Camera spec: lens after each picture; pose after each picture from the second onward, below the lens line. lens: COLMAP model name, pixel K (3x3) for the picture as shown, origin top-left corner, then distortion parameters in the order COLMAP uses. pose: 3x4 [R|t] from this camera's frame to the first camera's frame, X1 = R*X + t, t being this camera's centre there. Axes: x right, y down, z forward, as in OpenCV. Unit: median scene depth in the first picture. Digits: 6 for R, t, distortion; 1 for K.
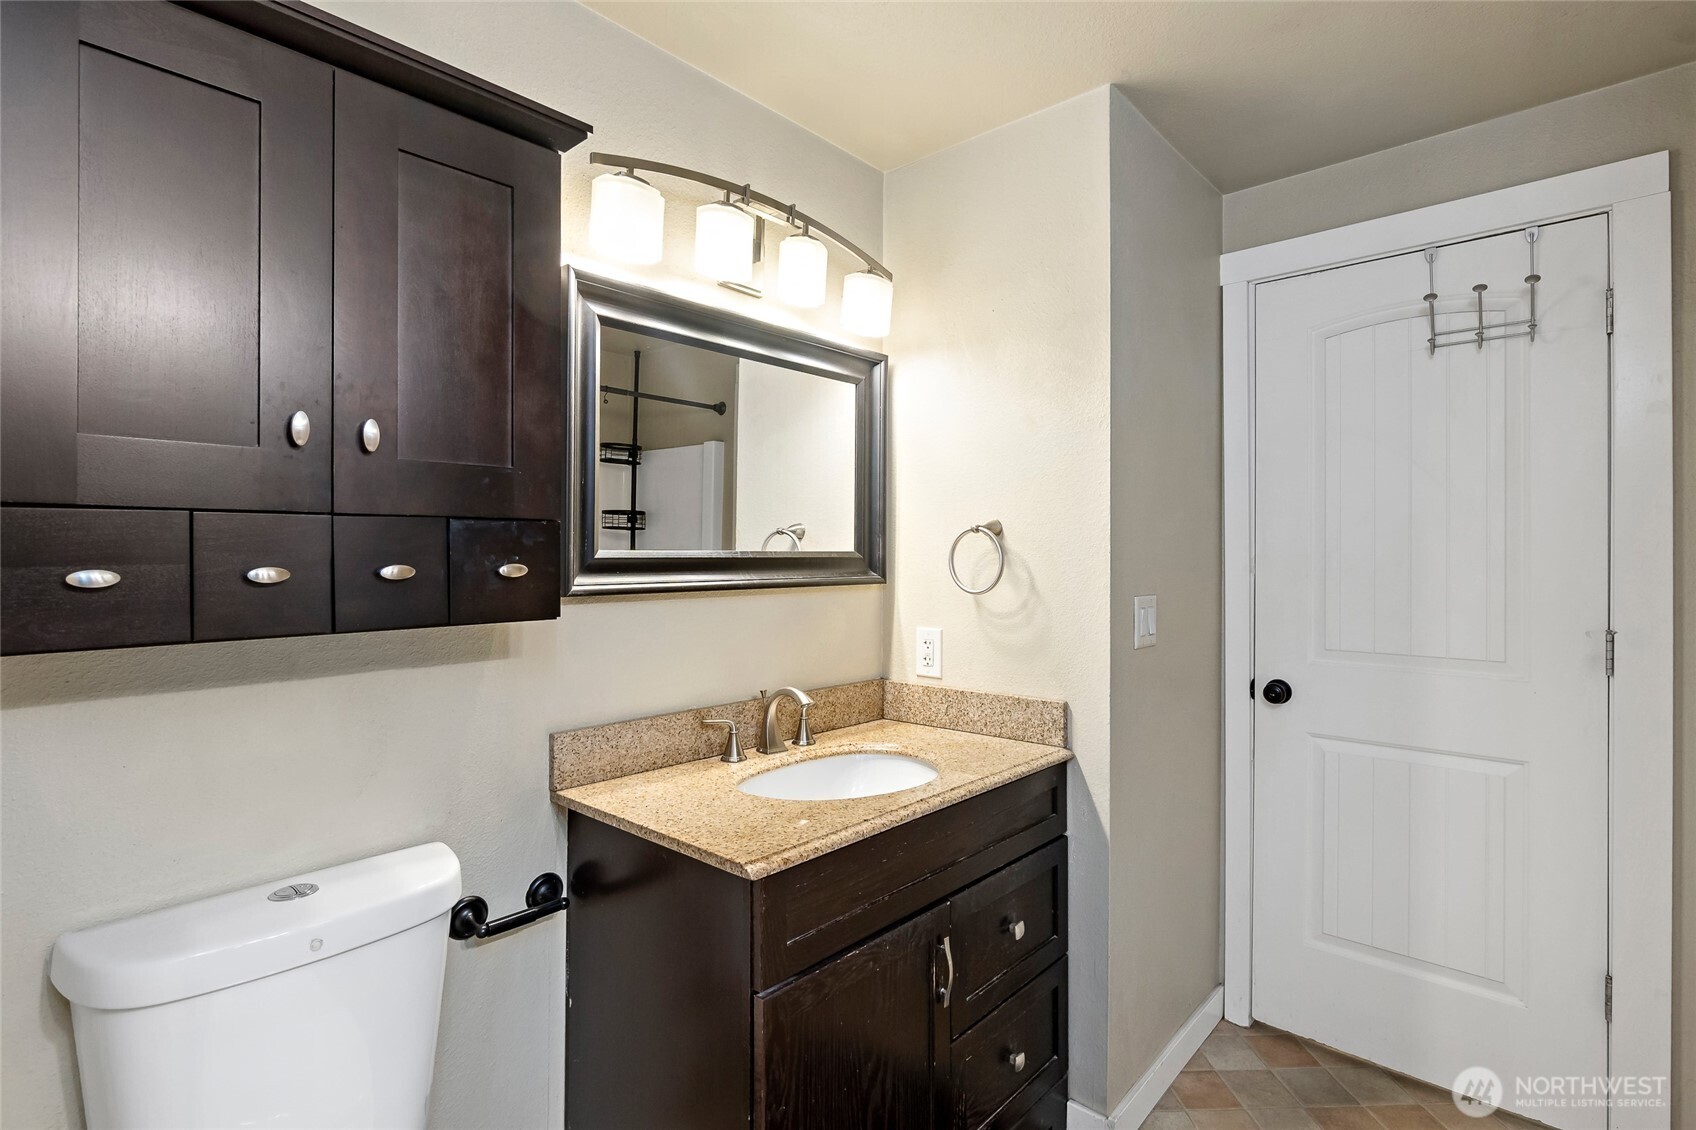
lens RADIAL K [[816.2, 0, 845.6], [0, 816.2, 553.4], [0, 0, 1]] dist [-0.001376, -0.000237]
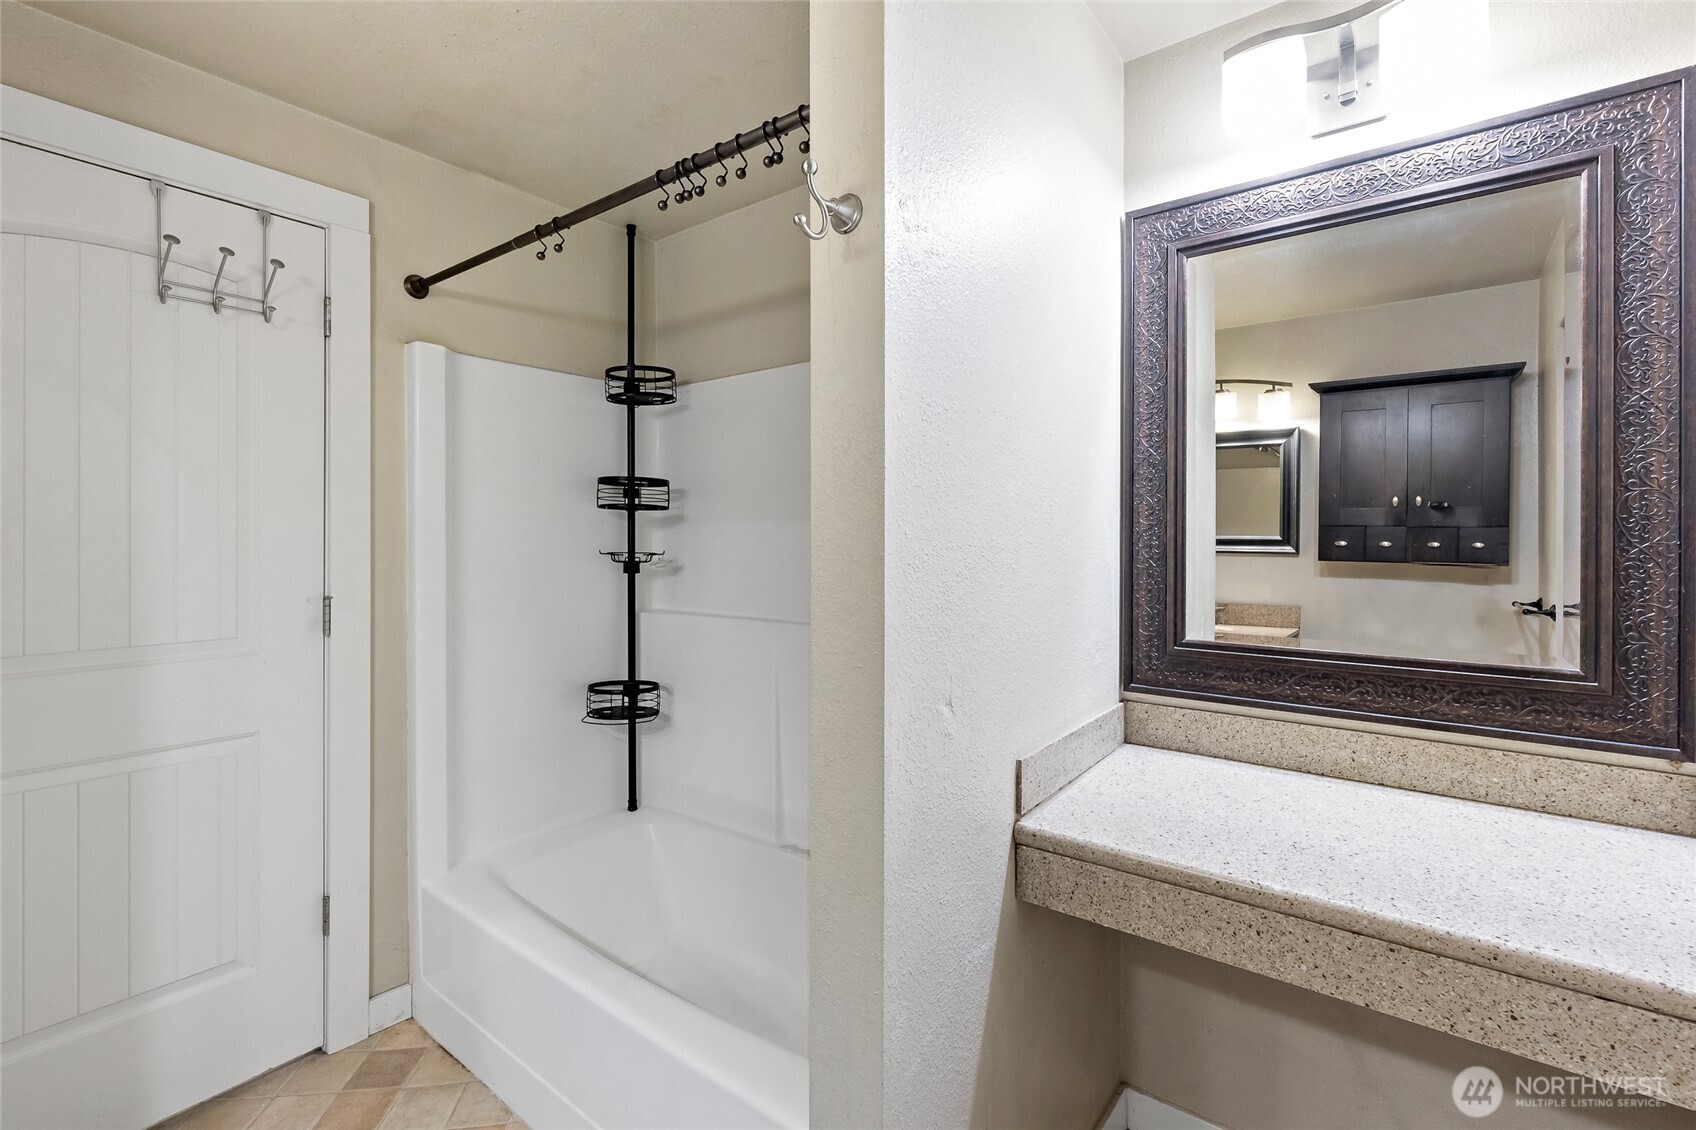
lens RADIAL K [[753.2, 0, 846.4], [0, 753.2, 543.0], [0, 0, 1]] dist [-0.001316, 0.000533]
pose [[-0.070904, -0.014564, 0.997377, -0.163066], [-0.003260, 0.999891, 0.014369, 0.002231], [-0.997478, -0.002232, -0.070944, 0.336516]]
